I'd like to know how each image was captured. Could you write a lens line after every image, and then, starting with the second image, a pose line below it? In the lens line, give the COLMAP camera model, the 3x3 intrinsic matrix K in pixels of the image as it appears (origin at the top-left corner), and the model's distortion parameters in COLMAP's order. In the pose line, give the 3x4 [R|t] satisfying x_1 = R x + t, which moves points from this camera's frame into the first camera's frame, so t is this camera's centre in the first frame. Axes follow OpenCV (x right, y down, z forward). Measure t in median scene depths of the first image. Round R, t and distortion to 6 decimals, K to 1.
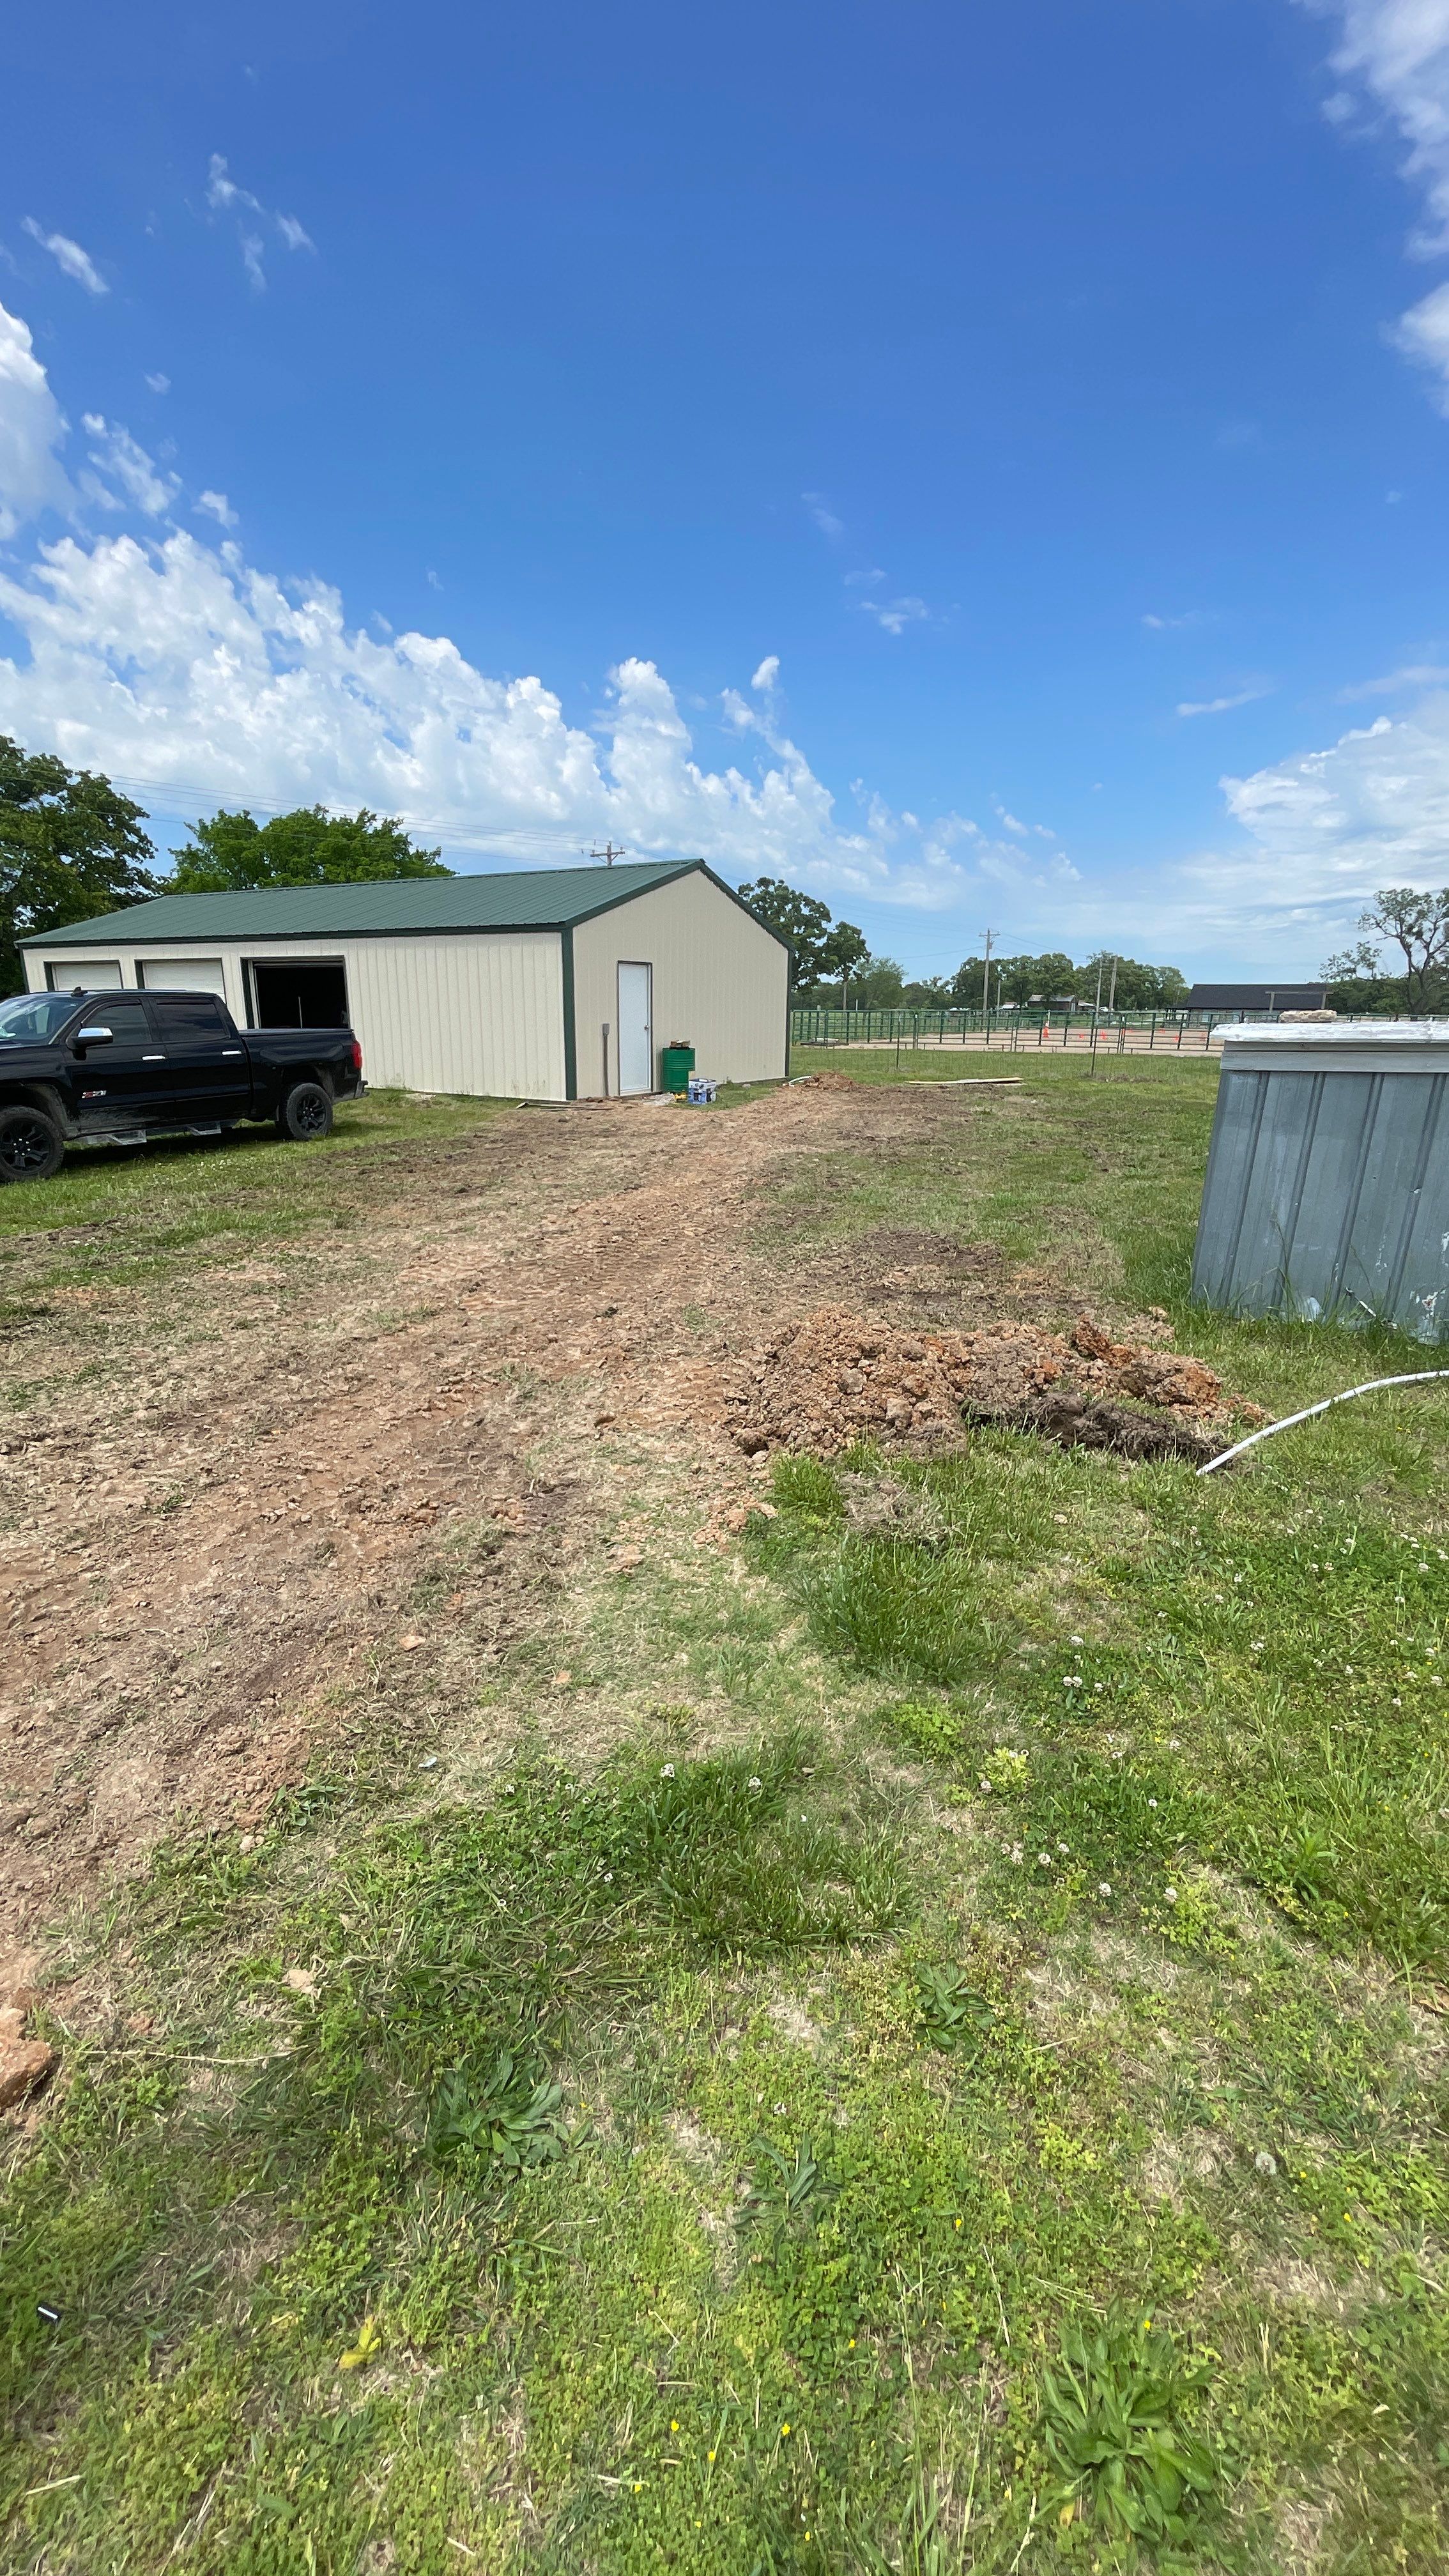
lens RADIAL K [[1044.7, 0, 725.8], [0, 1044.7, 1280.9], [0, 0, 1]] dist [-0.003436, 0.000138]
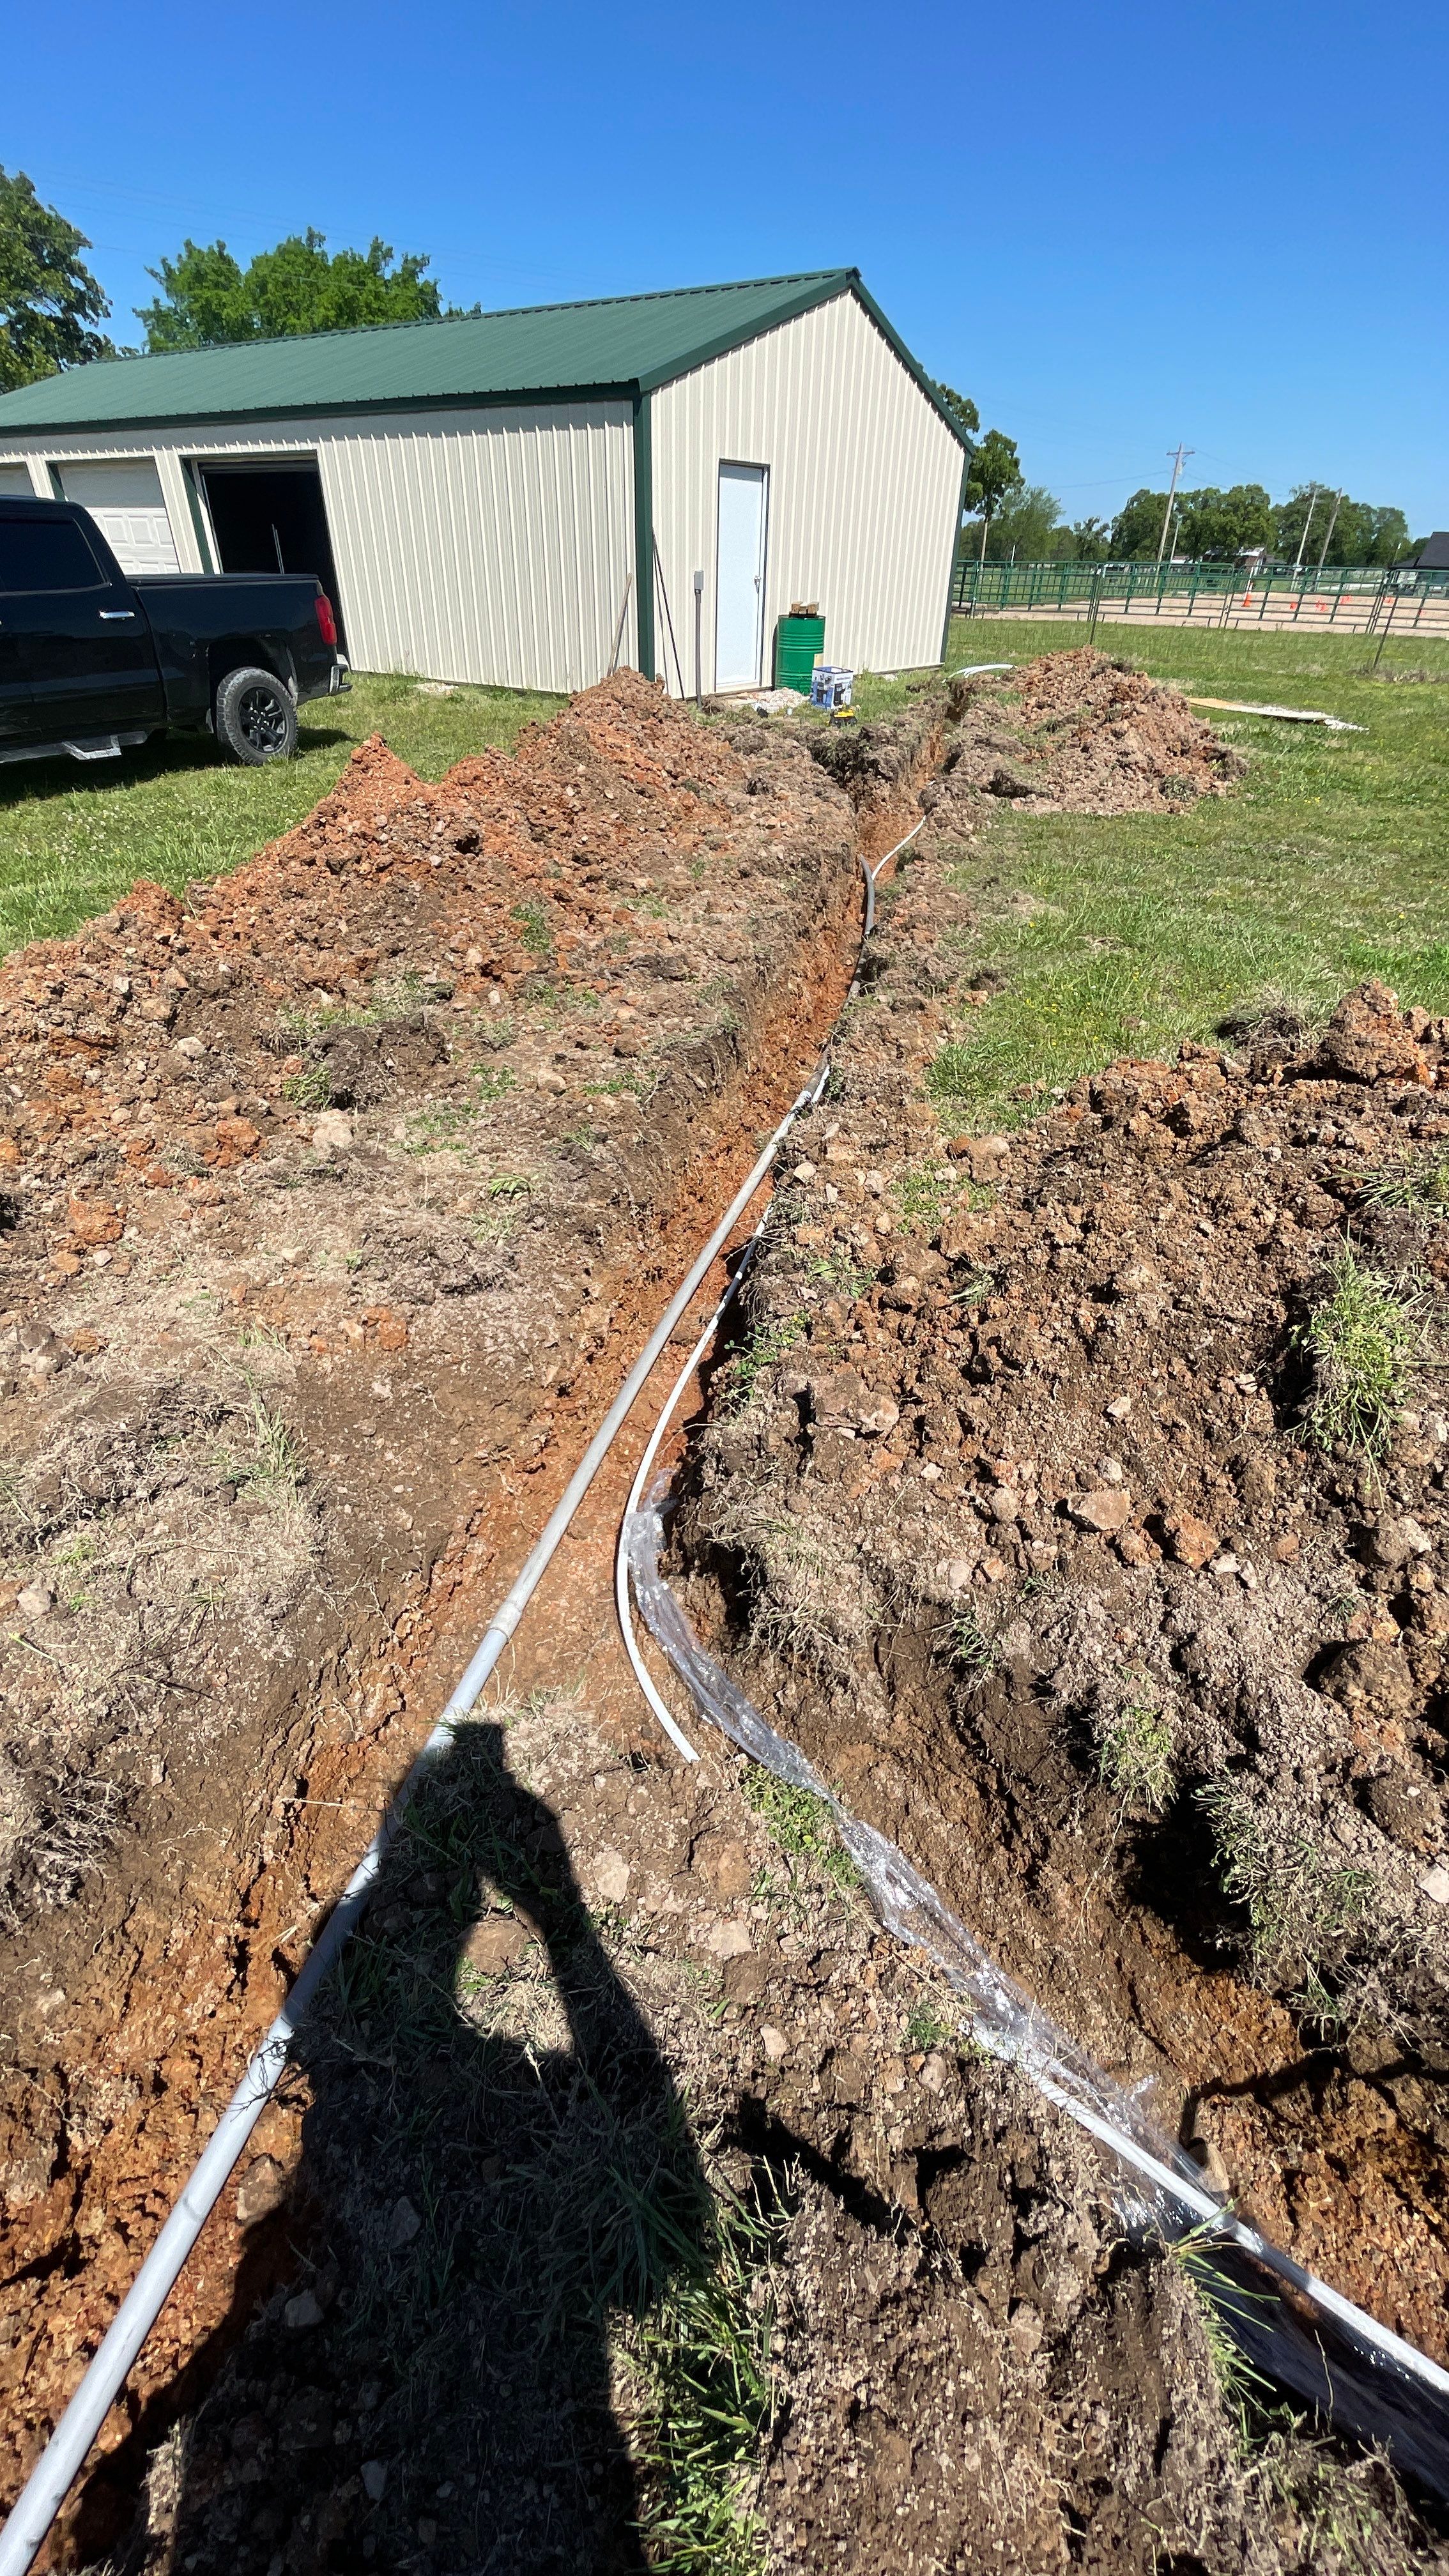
lens RADIAL K [[1044.7, 0, 728.8], [0, 1044.7, 1285.0], [0, 0, 1]] dist [-0.003436, 0.000138]
pose [[0.996751, 0.054792, -0.059044, -0.012949], [-0.031050, 0.937712, 0.346024, -0.020518], [0.074326, -0.343067, 0.936366, 0.090329]]
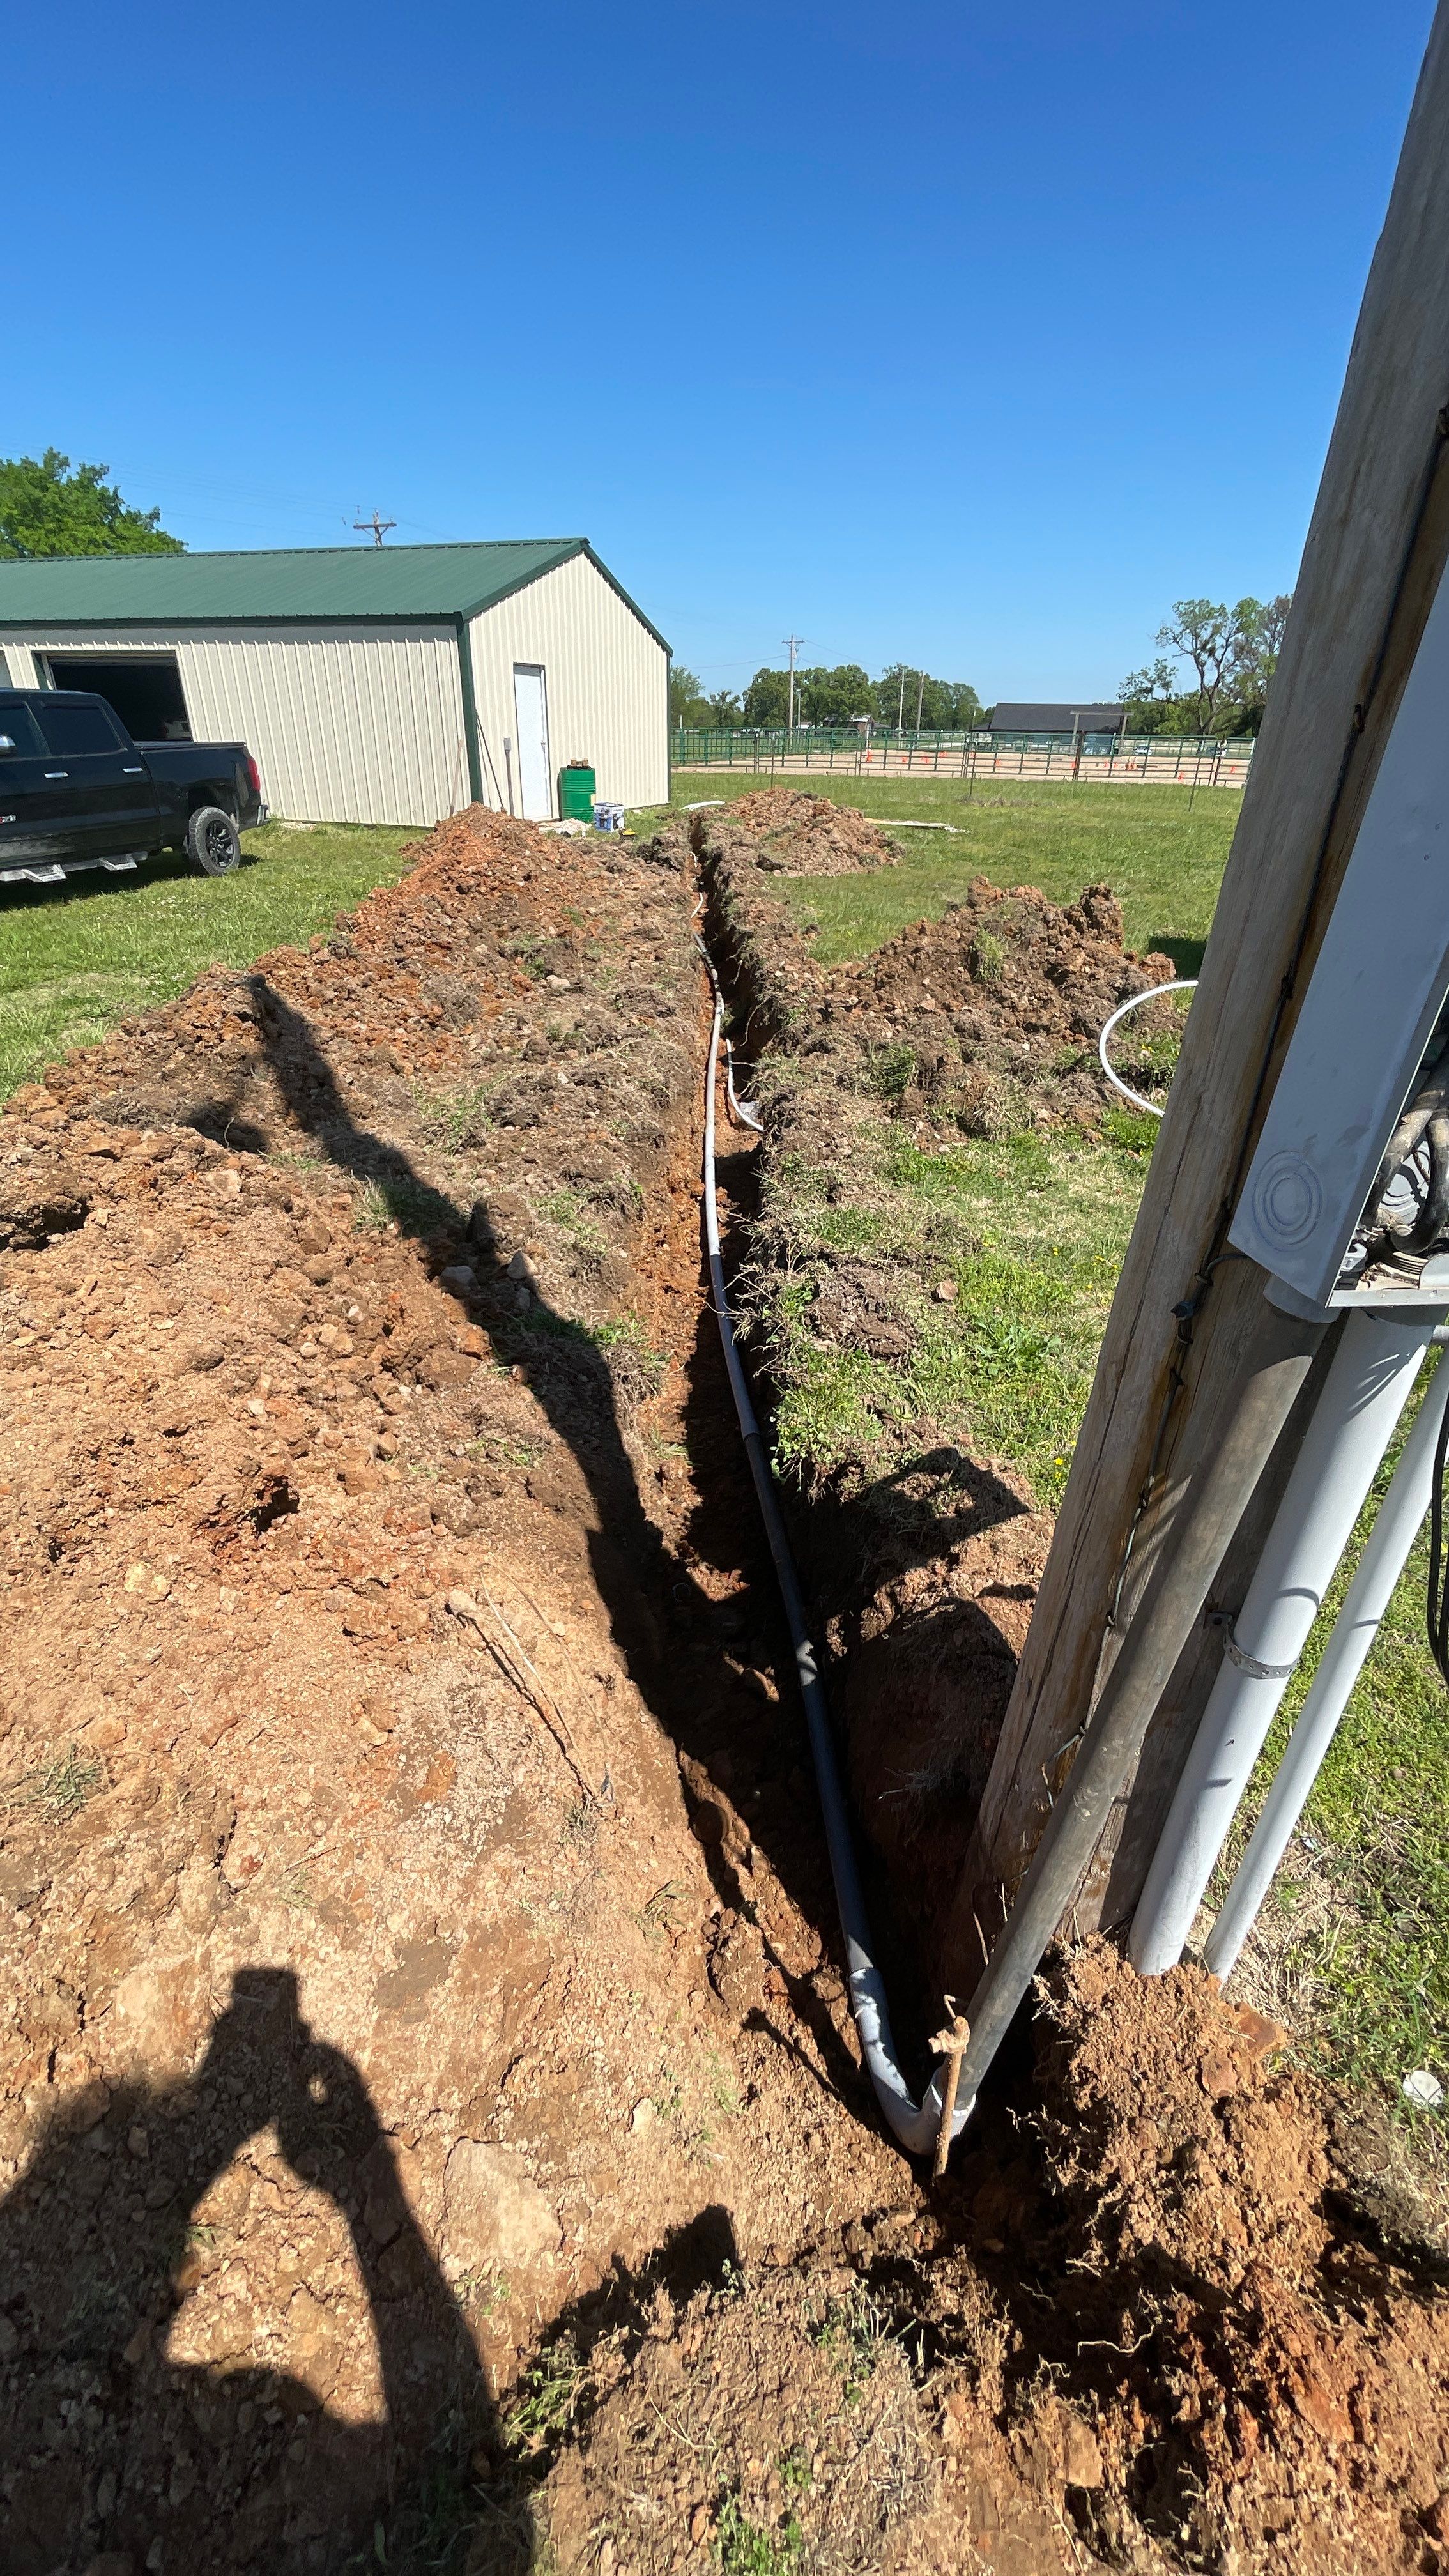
lens RADIAL K [[1044.7, 0, 734.5], [0, 1044.7, 1281.0], [0, 0, 1]] dist [-0.003436, 0.000138]
pose [[0.979239, -0.088462, 0.182385, -0.053985], [0.044198, 0.971280, 0.233797, 0.004783], [-0.197830, -0.220882, 0.955026, -0.008694]]
